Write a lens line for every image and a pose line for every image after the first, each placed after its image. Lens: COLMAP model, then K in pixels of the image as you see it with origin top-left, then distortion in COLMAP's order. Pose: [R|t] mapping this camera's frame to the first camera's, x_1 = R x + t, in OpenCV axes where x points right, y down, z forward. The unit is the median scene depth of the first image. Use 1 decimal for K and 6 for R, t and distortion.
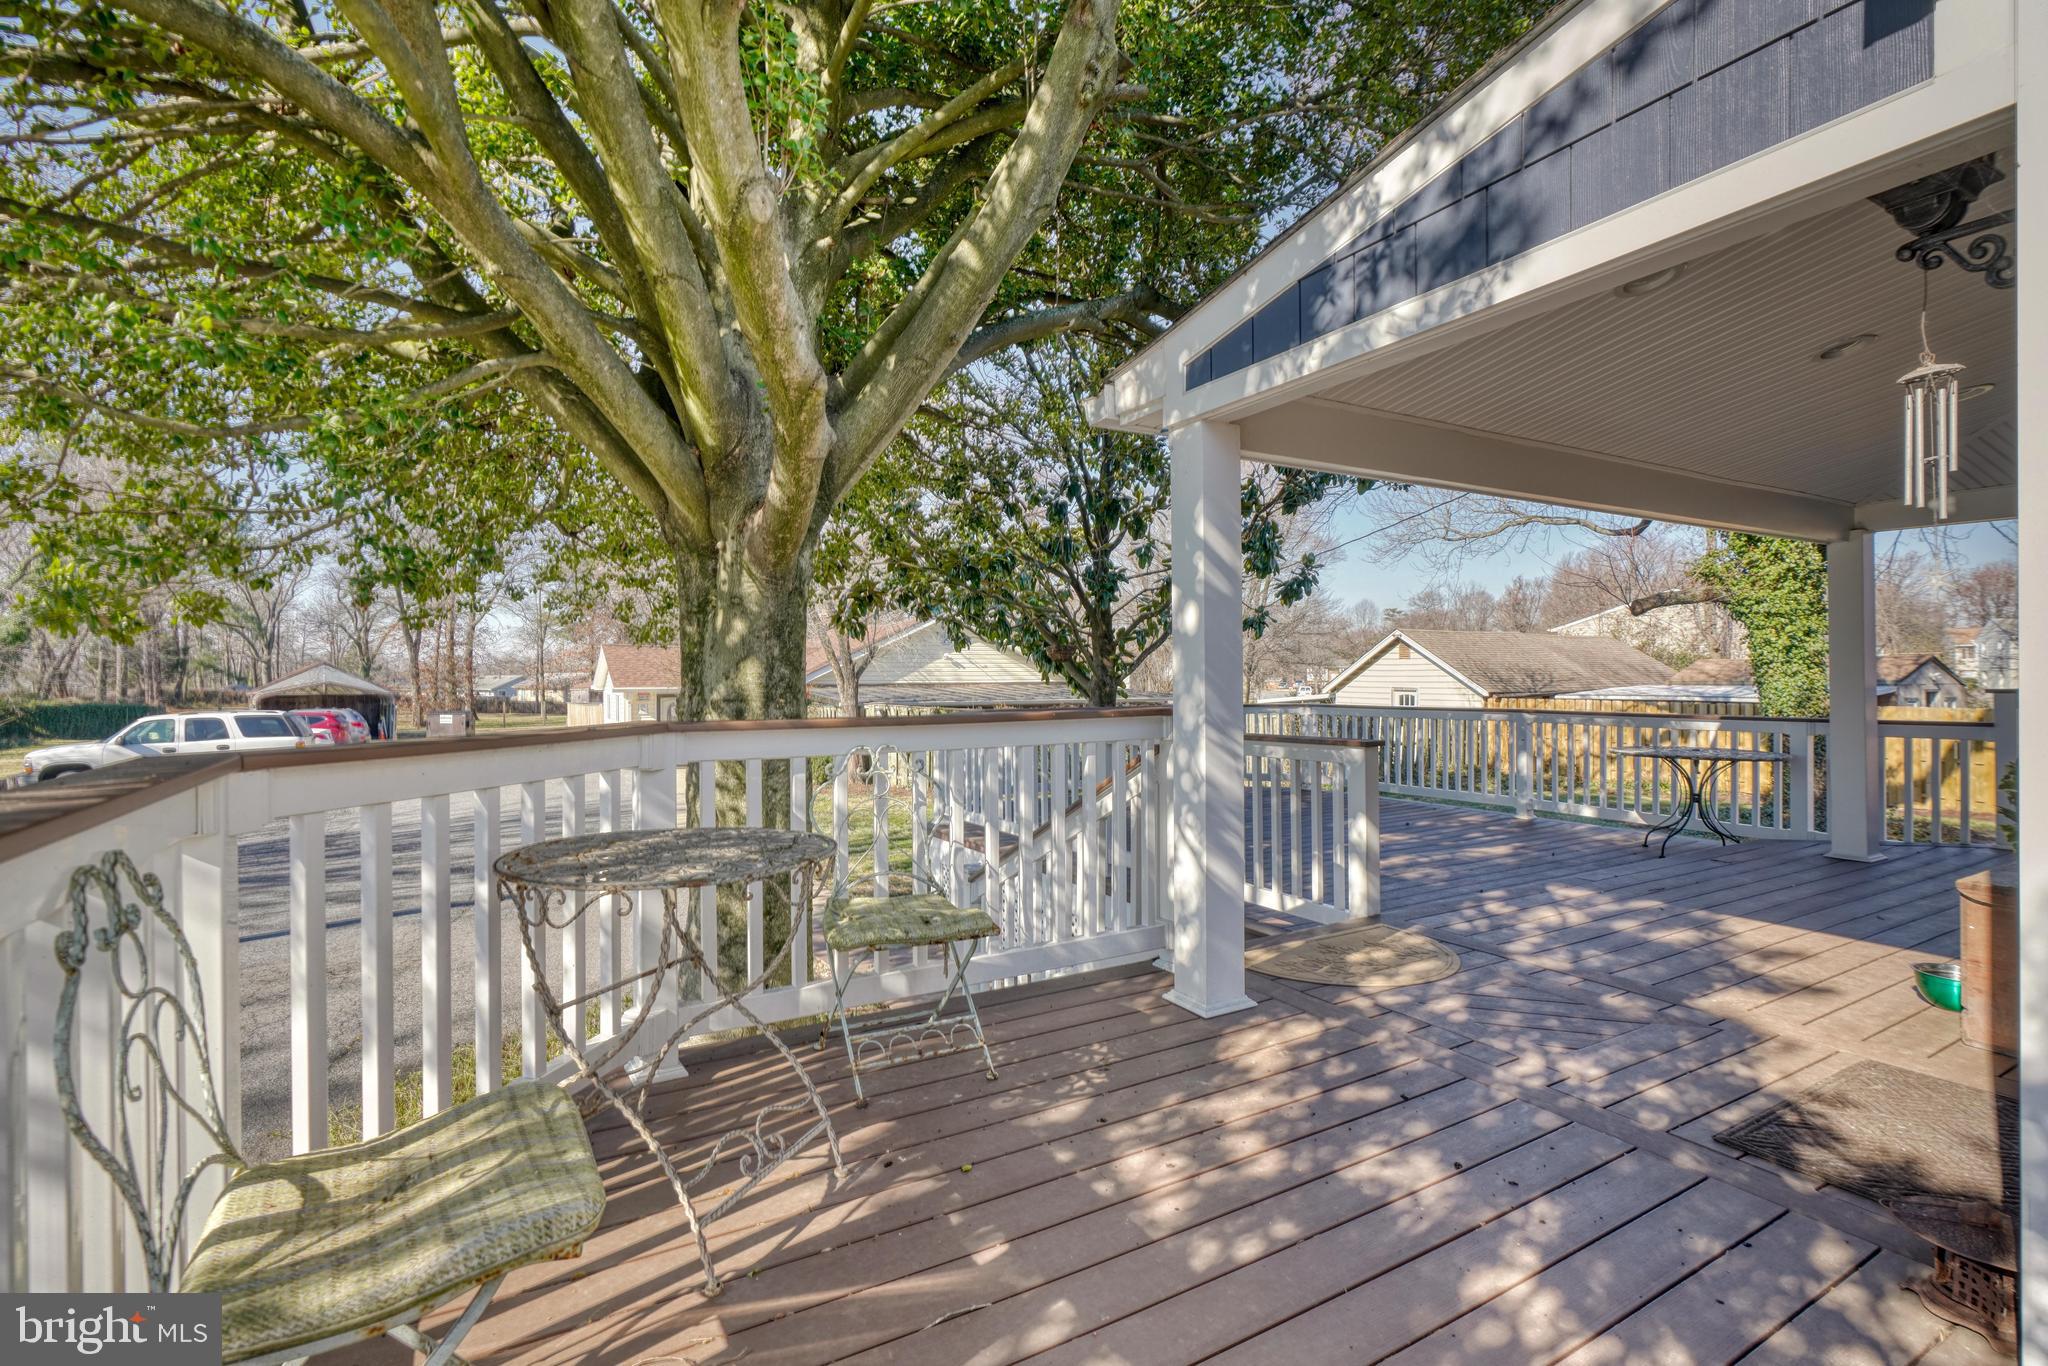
lens RADIAL K [[924.2, 0, 994.2], [0, 924.2, 685.5], [0, 0, 1]] dist [-0.017537, 0.005634]
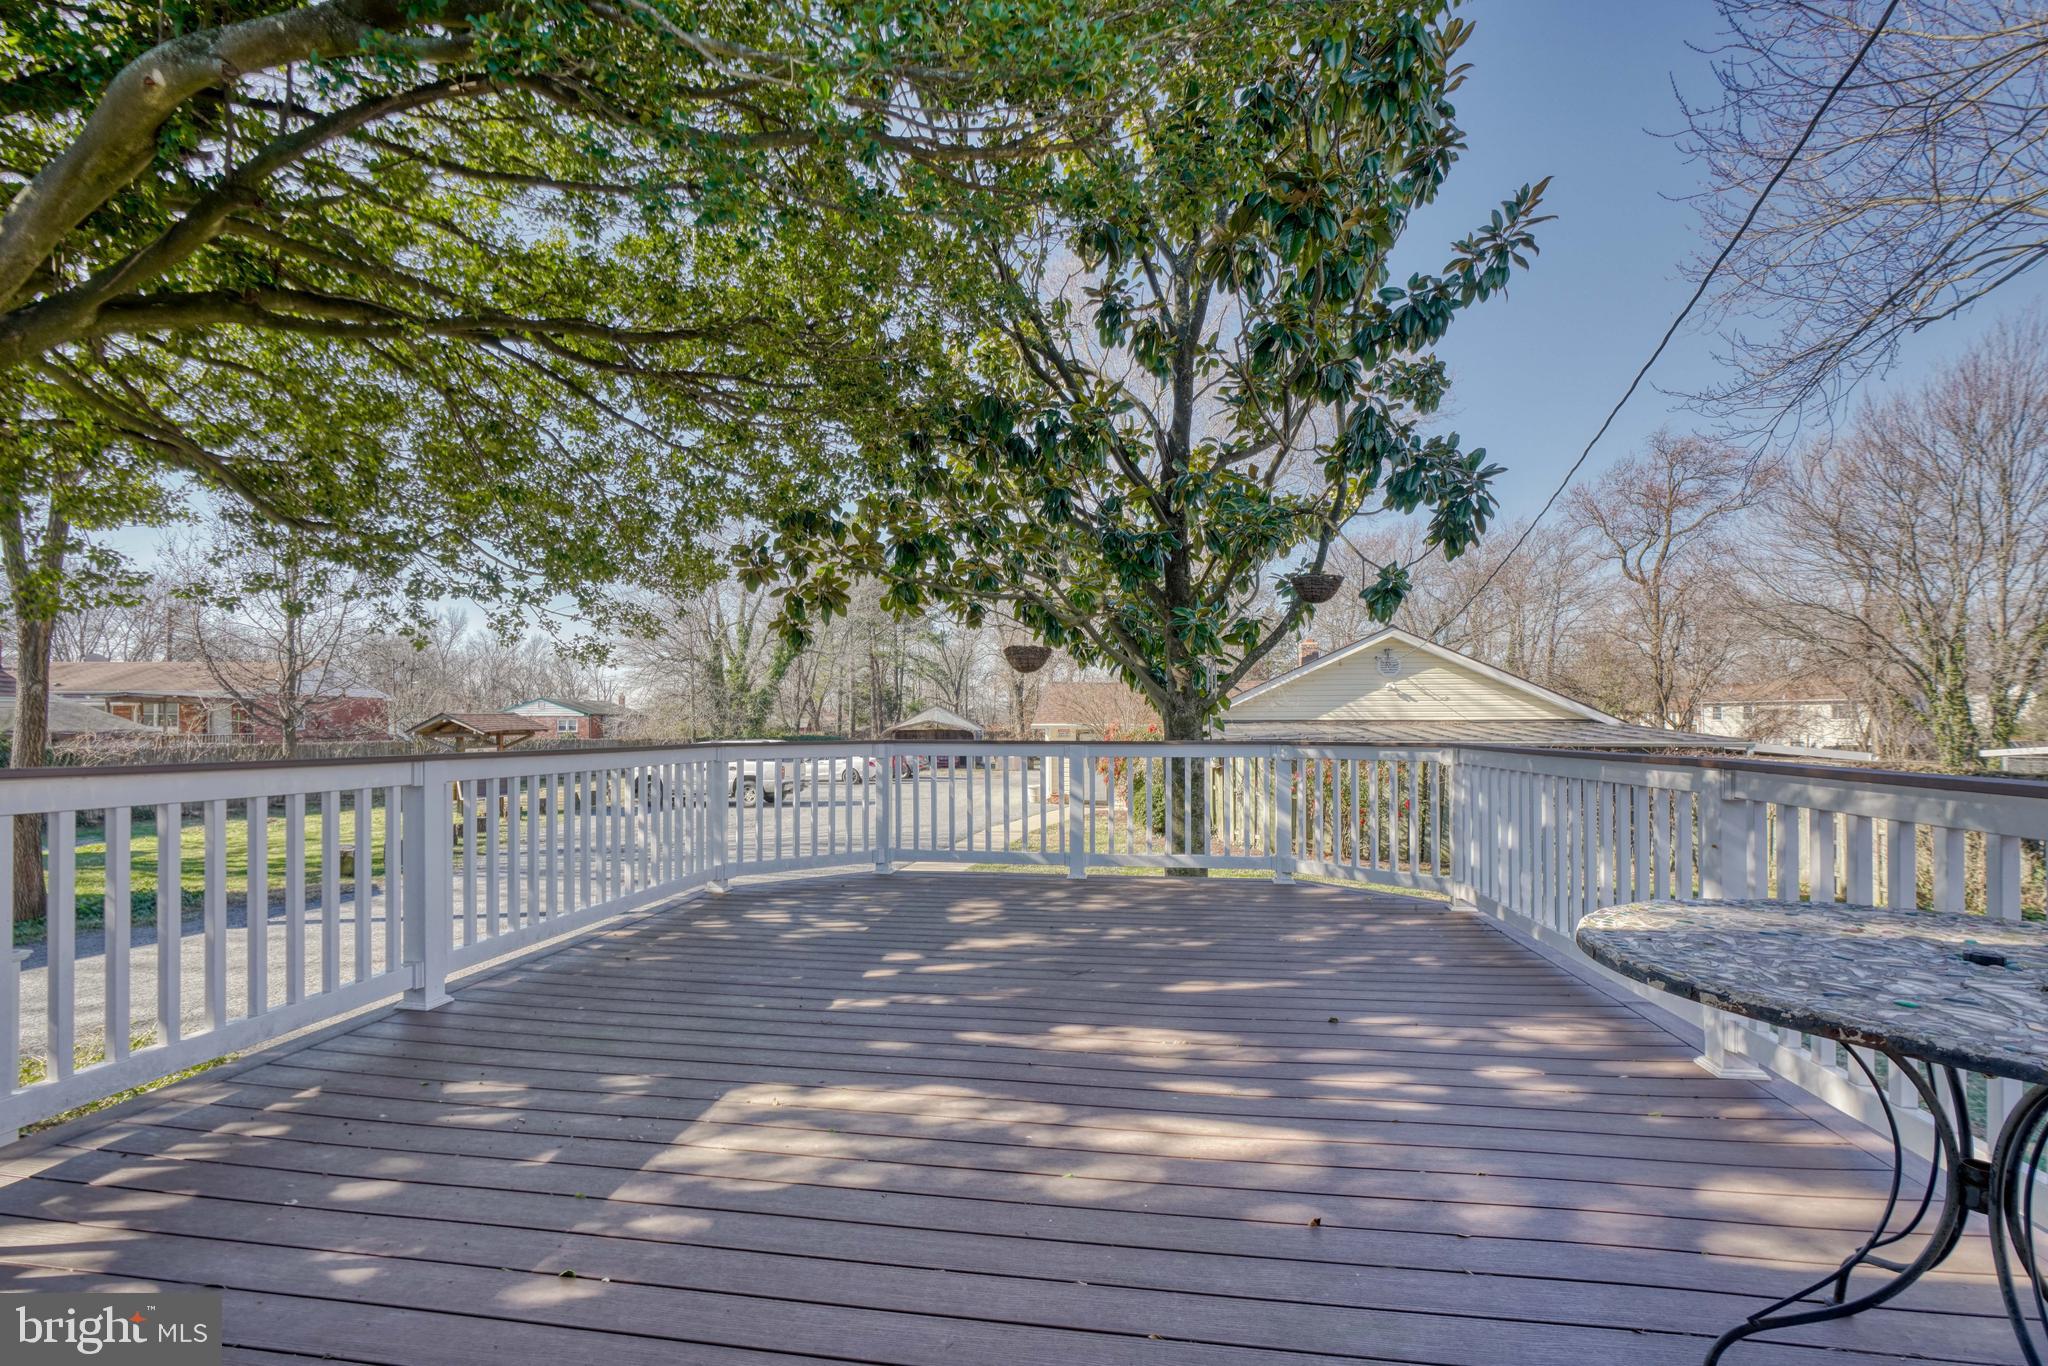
lens RADIAL K [[917.3, 0, 1013.6], [0, 917.3, 724.2], [0, 0, 1]] dist [-0.009461, 0.001001]
pose [[0.789951, 0.003658, -0.613159, 0.241926], [-0.006084, 0.999980, -0.001872, 0.006568], [0.613140, 0.005209, 0.789957, 0.235623]]
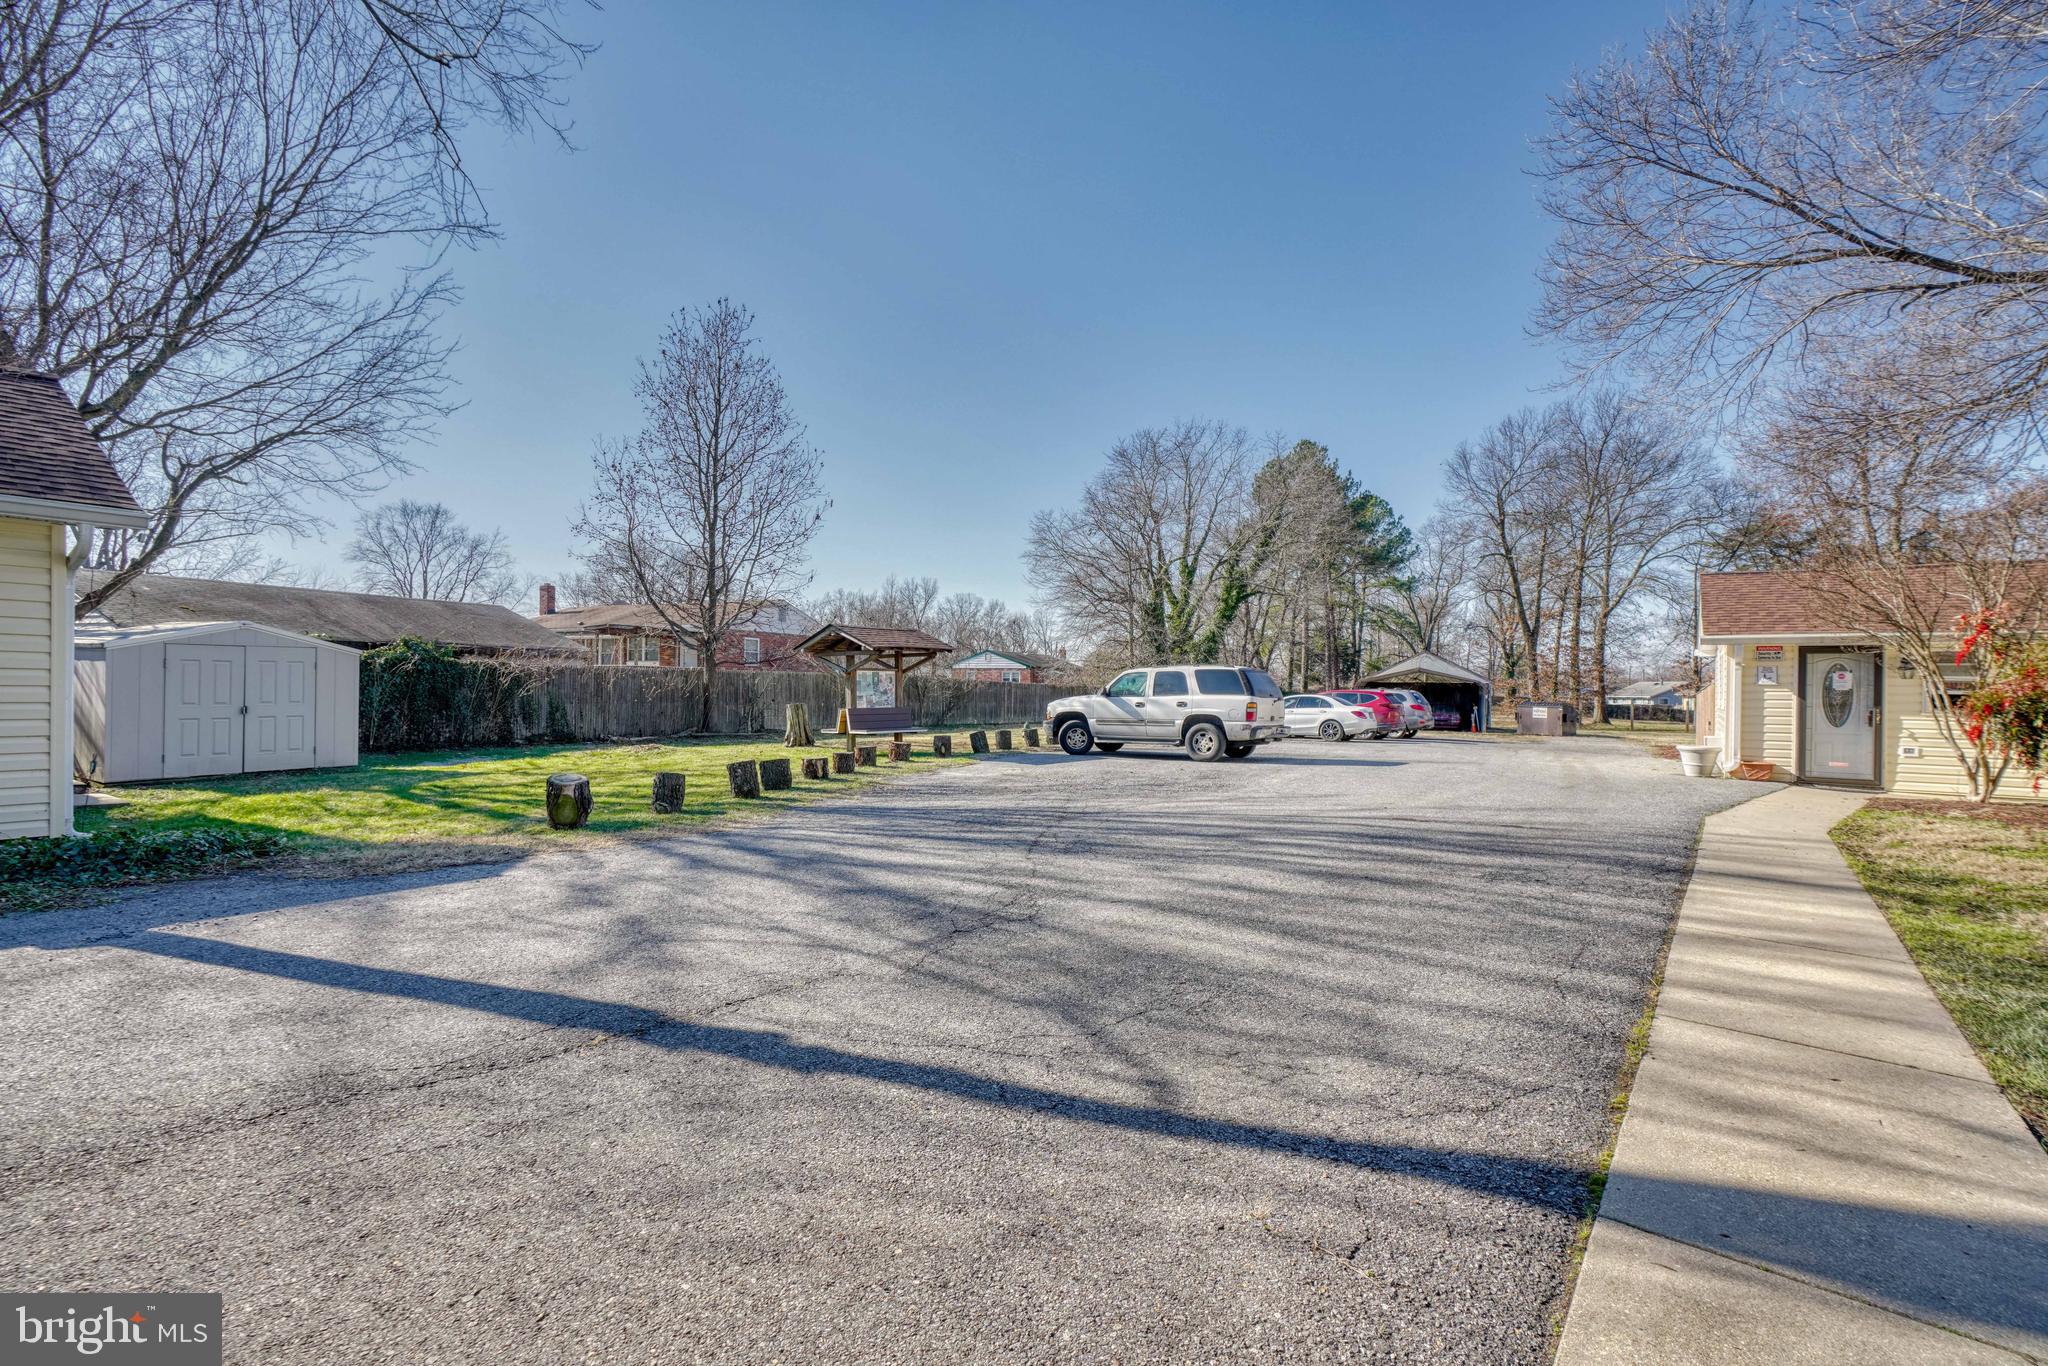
lens RADIAL K [[925.8, 0, 1024.0], [0, 925.8, 683.0], [0, 0, 1]] dist [0.002038, 0.000622]
pose [[0.441794, 0.003927, -0.897108, -0.104744], [-0.019584, 0.999794, -0.005268, 0.054707], [0.896903, 0.019896, 0.441780, 0.464205]]
